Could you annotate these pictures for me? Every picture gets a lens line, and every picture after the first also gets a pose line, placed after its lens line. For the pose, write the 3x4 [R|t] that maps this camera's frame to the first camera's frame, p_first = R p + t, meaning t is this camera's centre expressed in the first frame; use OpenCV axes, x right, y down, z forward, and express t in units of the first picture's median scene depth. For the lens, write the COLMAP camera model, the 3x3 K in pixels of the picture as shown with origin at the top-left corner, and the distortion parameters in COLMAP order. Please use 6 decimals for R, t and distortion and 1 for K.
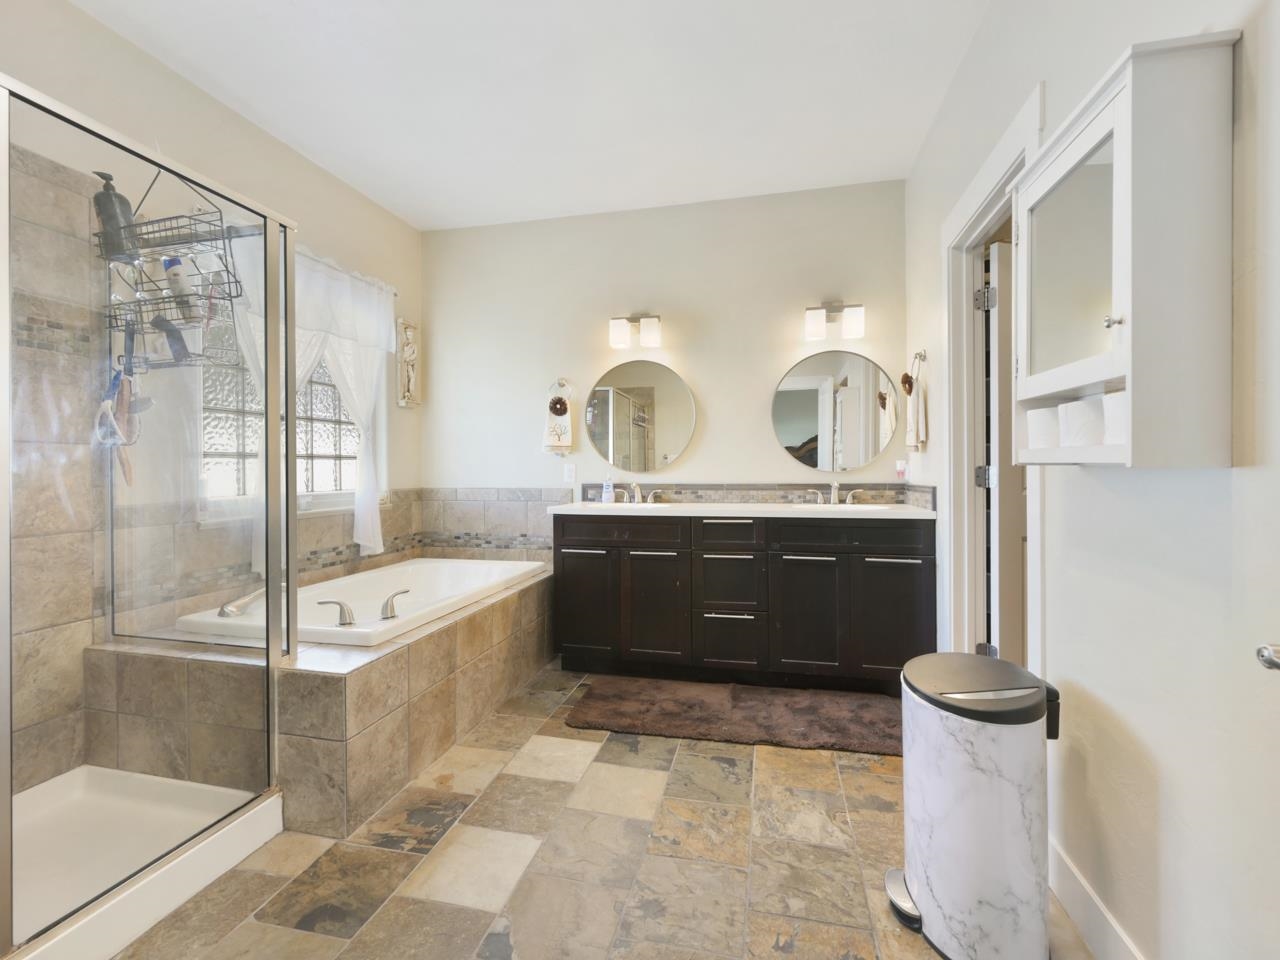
lens RADIAL K [[575.9, 0, 637.9], [0, 575.9, 470.1], [0, 0, 1]] dist [-0.001559, -0.000145]
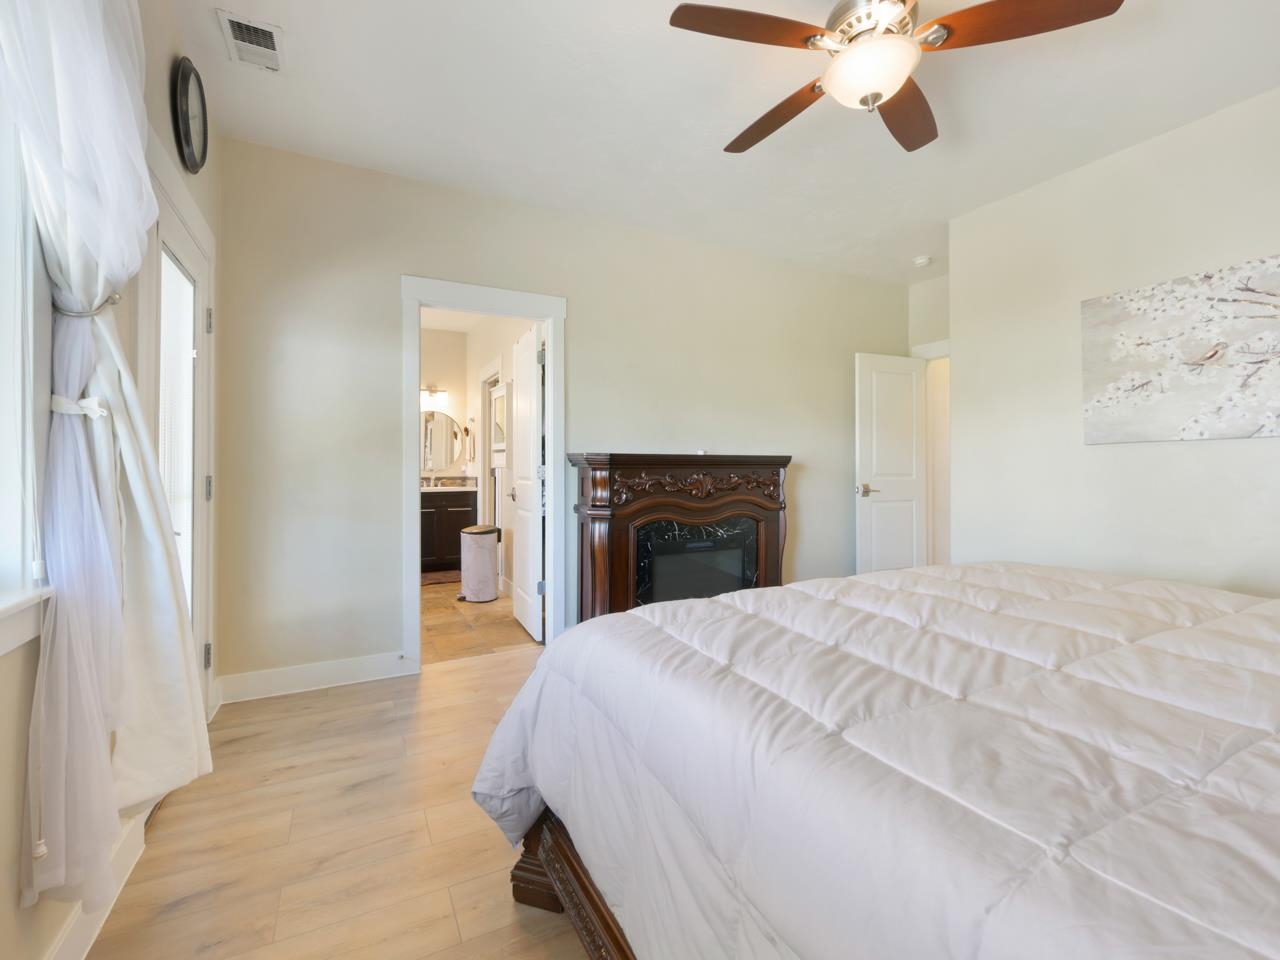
lens RADIAL K [[575.9, 0, 640.7], [0, 575.9, 470.7], [0, 0, 1]] dist [-0.001559, -0.000145]
pose [[0.755842, 0.005793, 0.654728, -0.466427], [-0.004001, 0.999983, -0.004229, 0.008216], [-0.654742, 0.000577, 0.755852, -1.092941]]
